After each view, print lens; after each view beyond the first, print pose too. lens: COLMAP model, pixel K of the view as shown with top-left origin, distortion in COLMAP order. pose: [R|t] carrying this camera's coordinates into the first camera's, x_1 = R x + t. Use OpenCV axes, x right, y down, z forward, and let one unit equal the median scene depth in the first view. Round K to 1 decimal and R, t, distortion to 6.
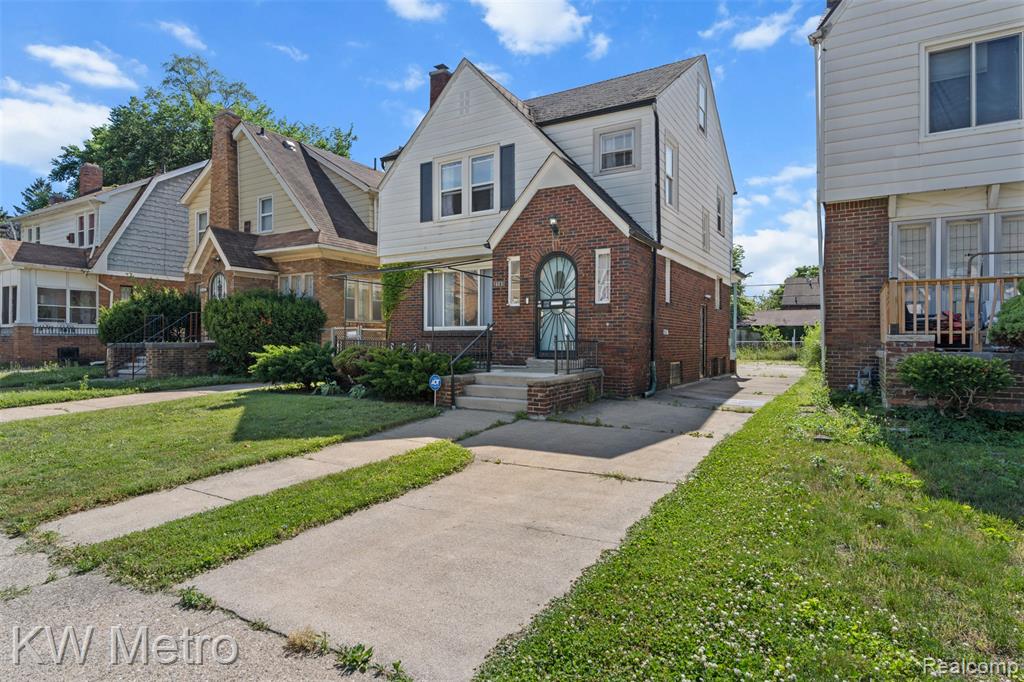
lens RADIAL K [[554.2, 0, 513.1], [0, 554.2, 338.8], [0, 0, 1]] dist [-0.004202, 0.000607]
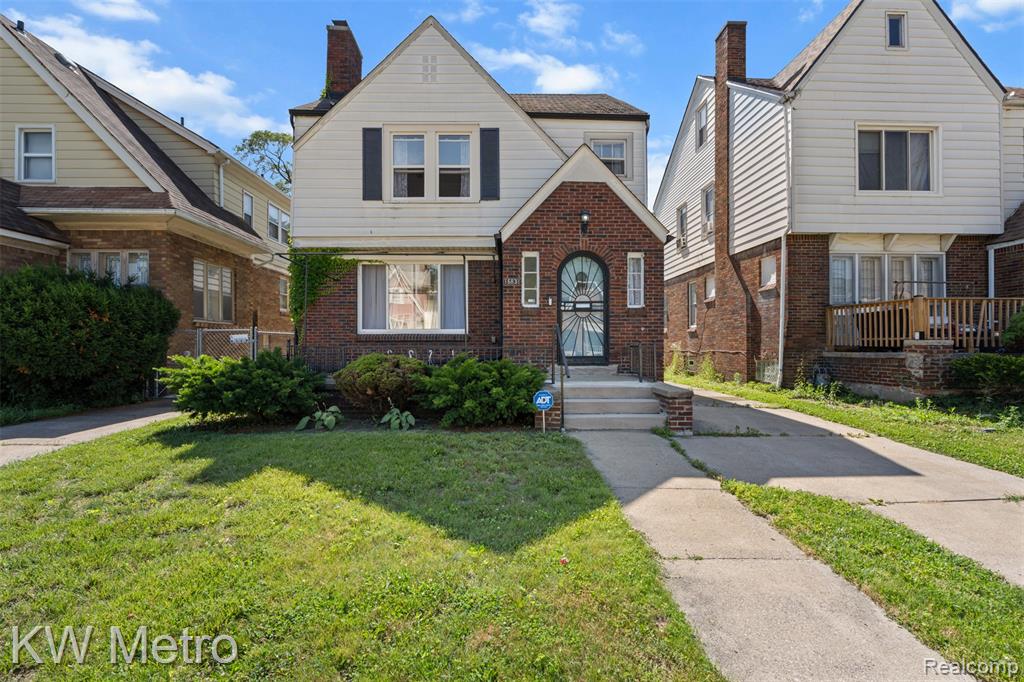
lens RADIAL K [[463.1, 0, 511.3], [0, 463.1, 343.4], [0, 0, 1]] dist [-0.008787, 0.002681]
pose [[0.843387, -0.002901, 0.537299, -0.414389], [0.002113, 0.999996, 0.002081, -0.002227], [-0.537302, -0.000620, 0.843389, 0.373566]]
